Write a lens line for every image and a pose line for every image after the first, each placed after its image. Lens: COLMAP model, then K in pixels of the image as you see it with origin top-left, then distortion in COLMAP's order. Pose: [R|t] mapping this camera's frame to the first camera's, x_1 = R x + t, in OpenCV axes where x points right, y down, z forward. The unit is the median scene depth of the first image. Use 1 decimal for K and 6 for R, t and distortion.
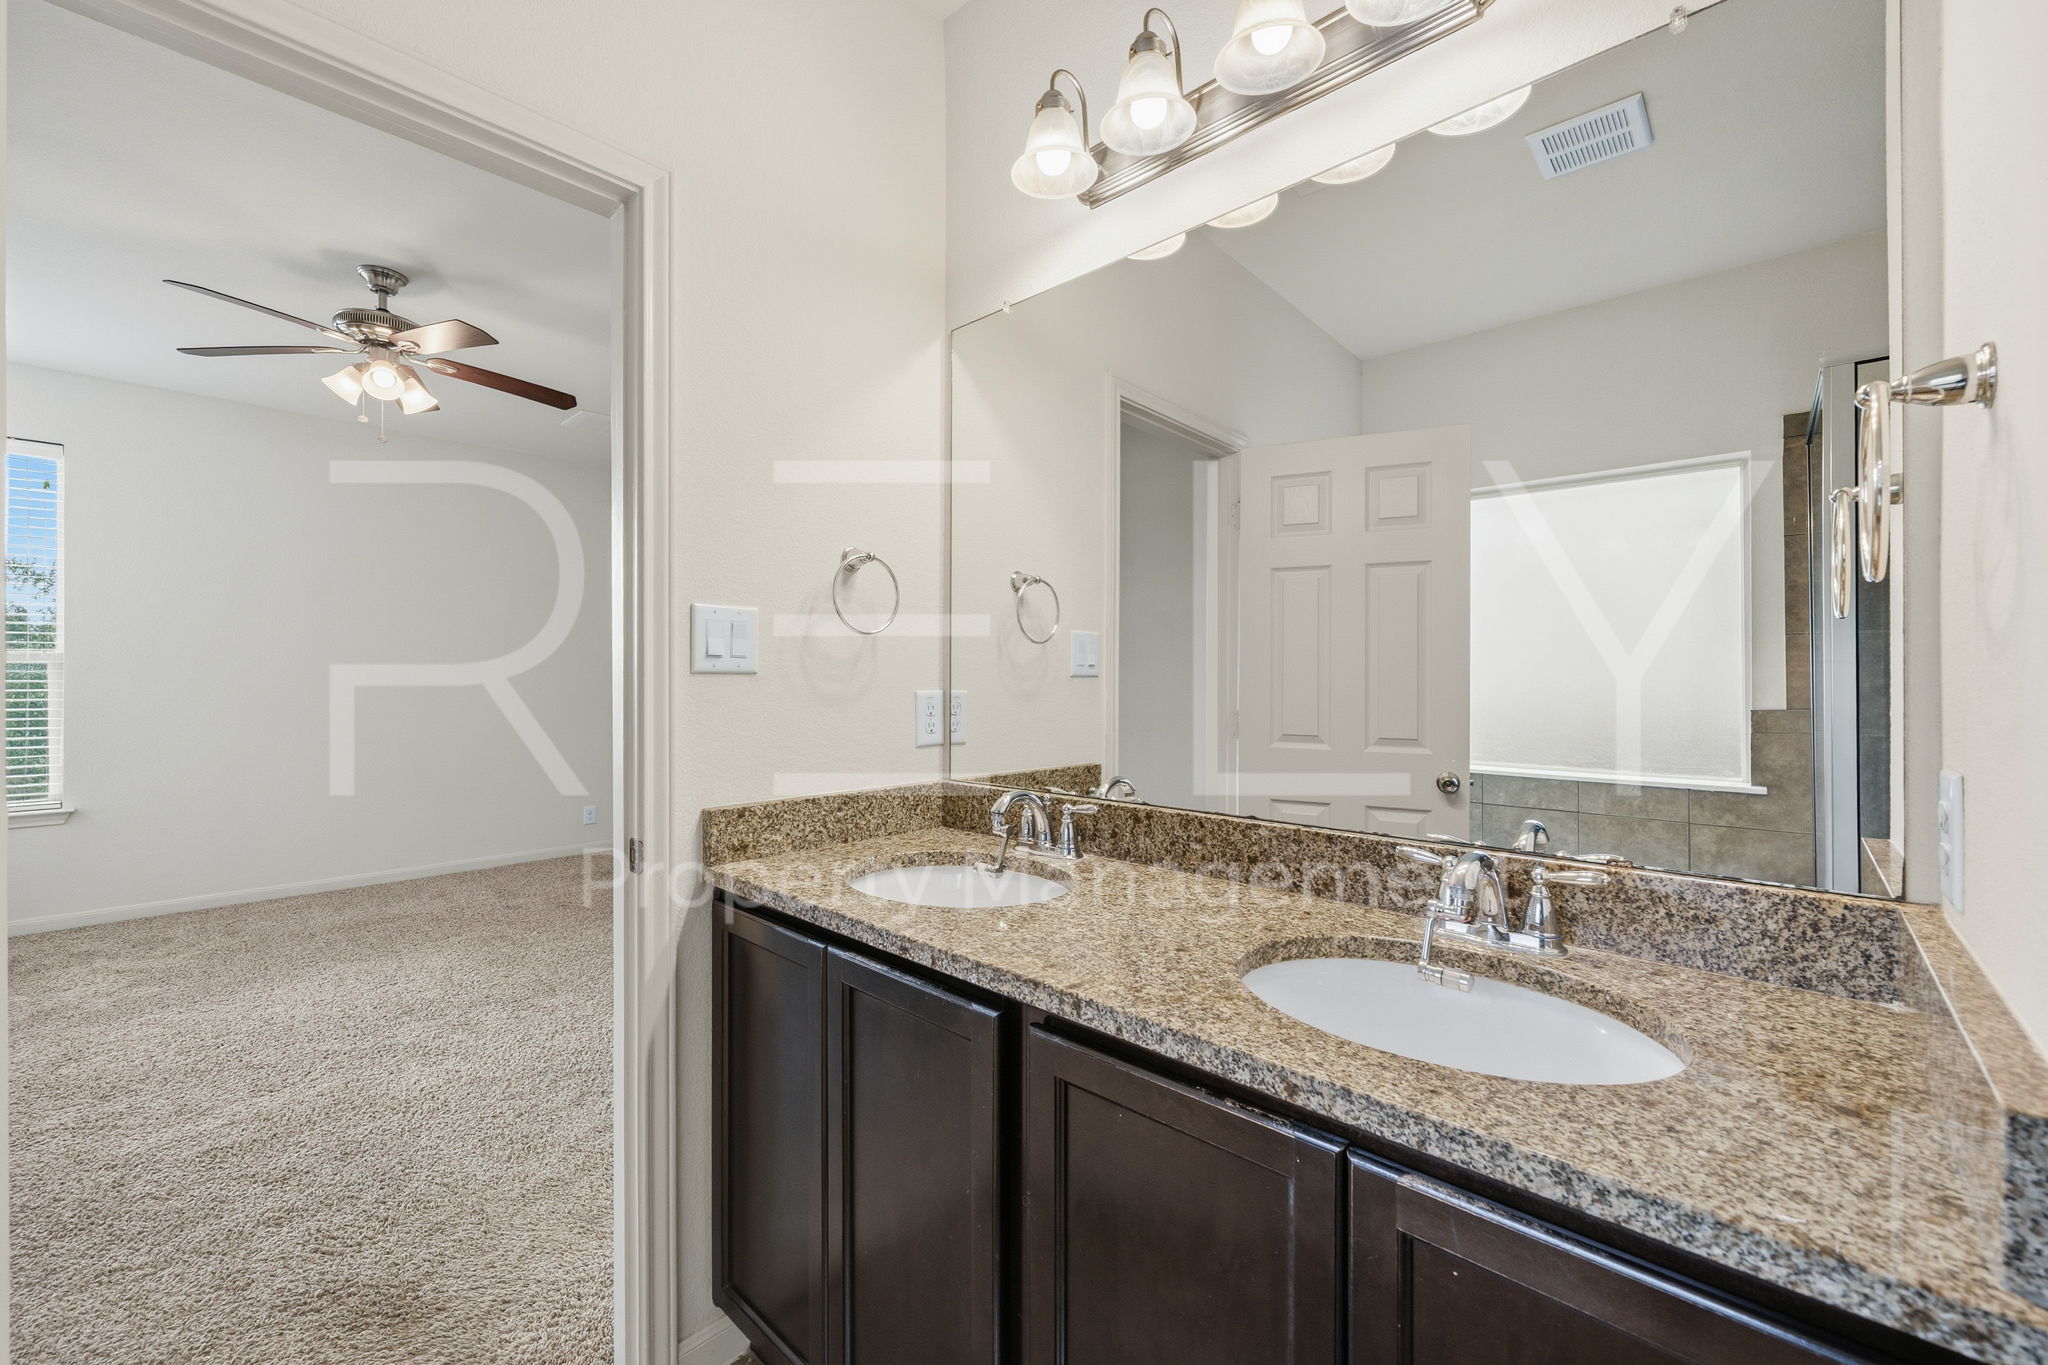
lens RADIAL K [[808.7, 0, 1017.0], [0, 808.7, 684.6], [0, 0, 1]] dist [-0.001065, 0.000193]
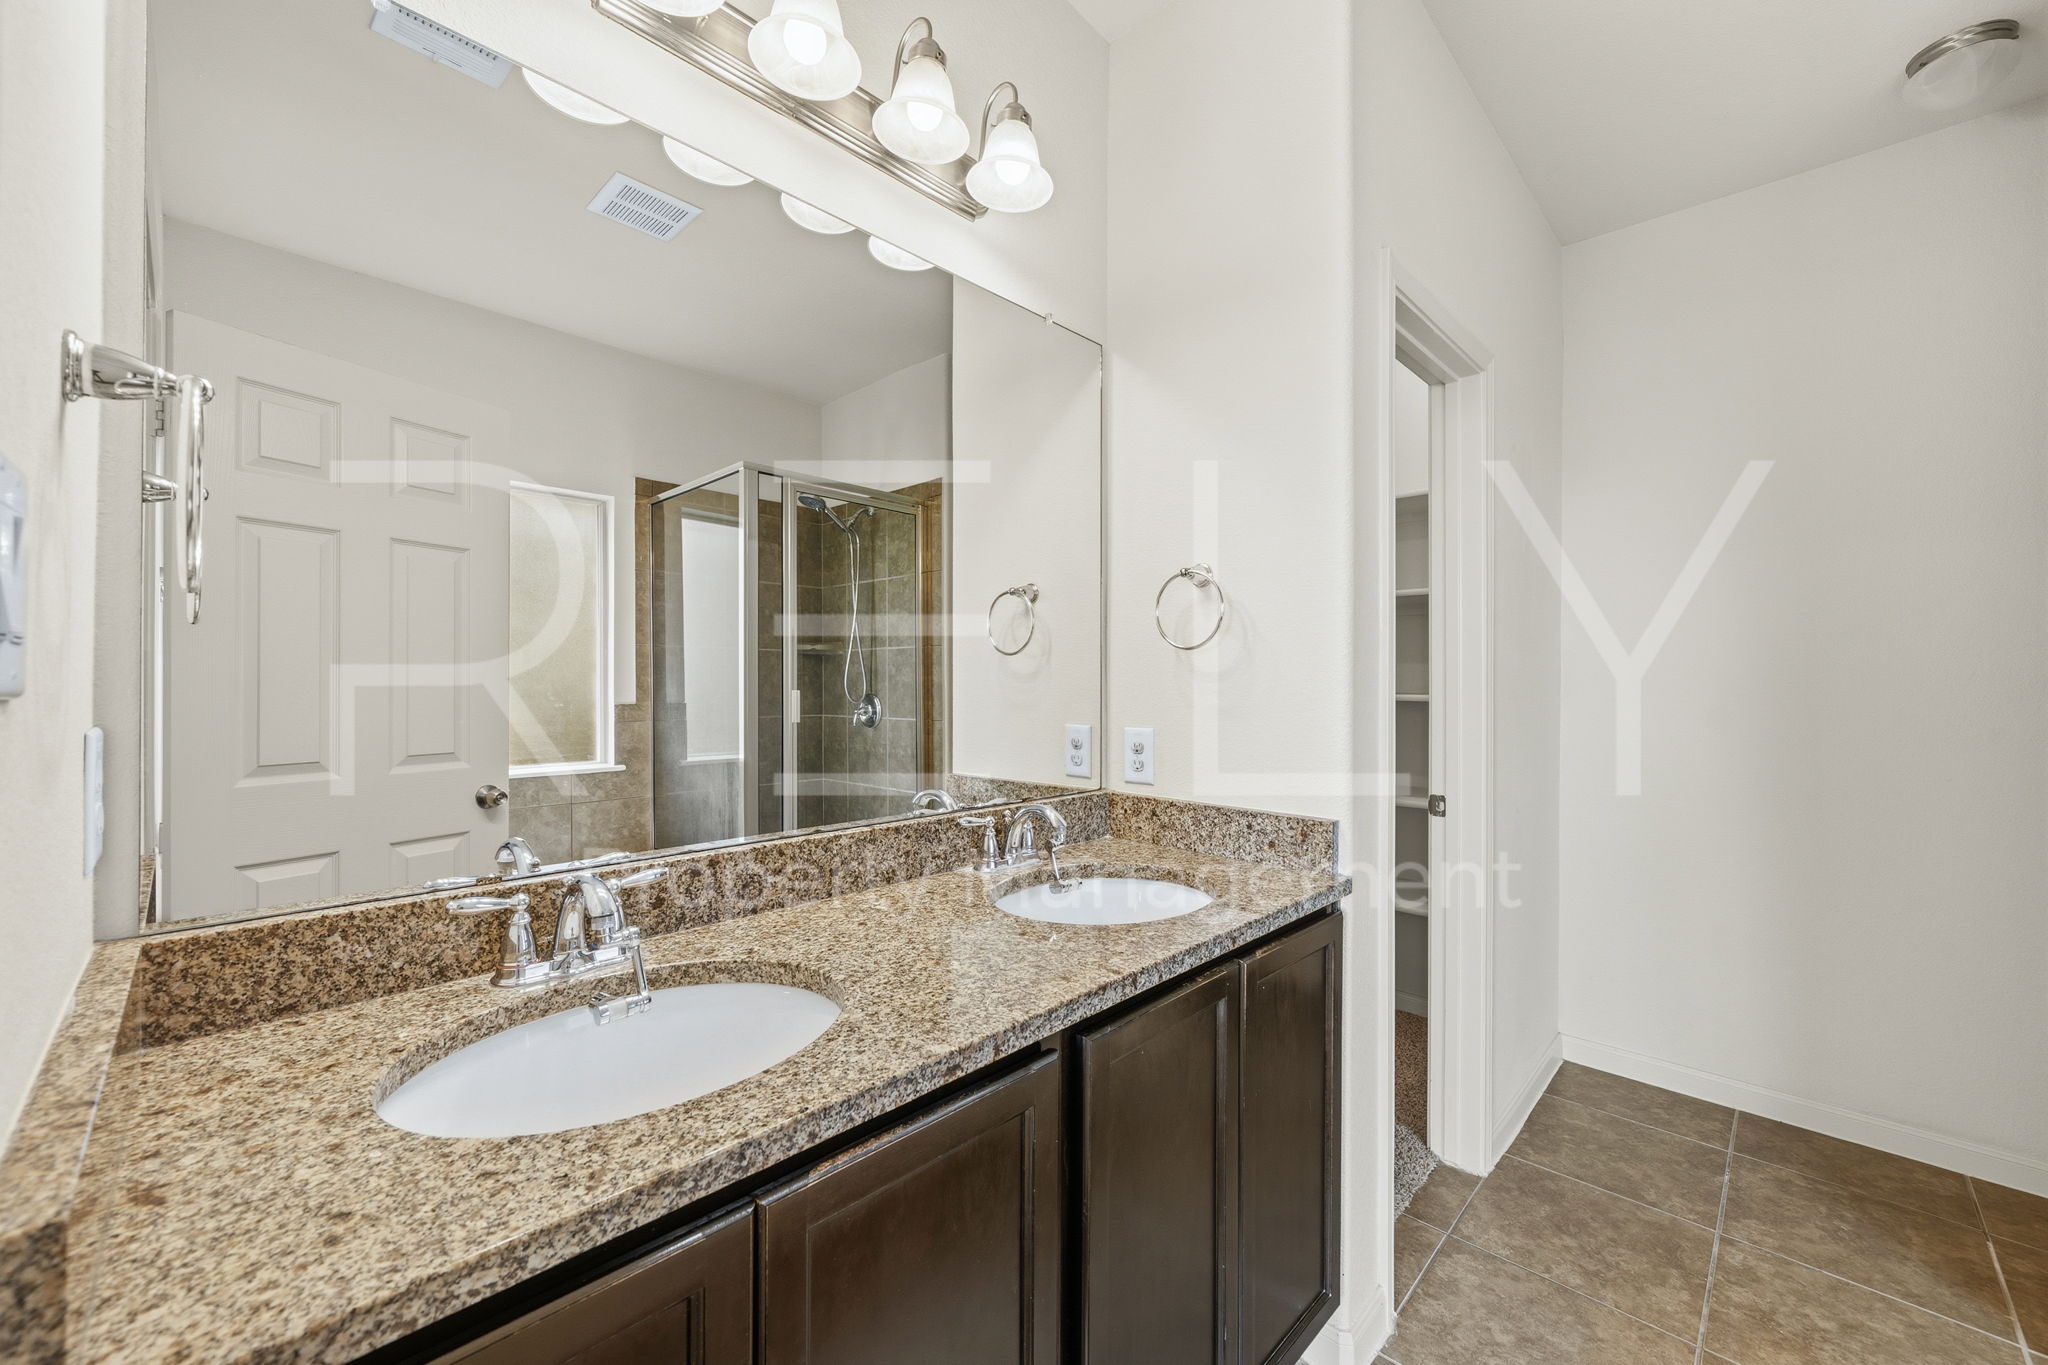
lens RADIAL K [[808.7, 0, 1016.9], [0, 808.7, 674.8], [0, 0, 1]] dist [-0.001065, 0.000193]
pose [[0.011273, 0.001748, 0.999935, -0.889102], [-0.000686, 0.999998, -0.001740, -0.035249], [-0.999936, -0.000666, 0.011274, 0.937748]]
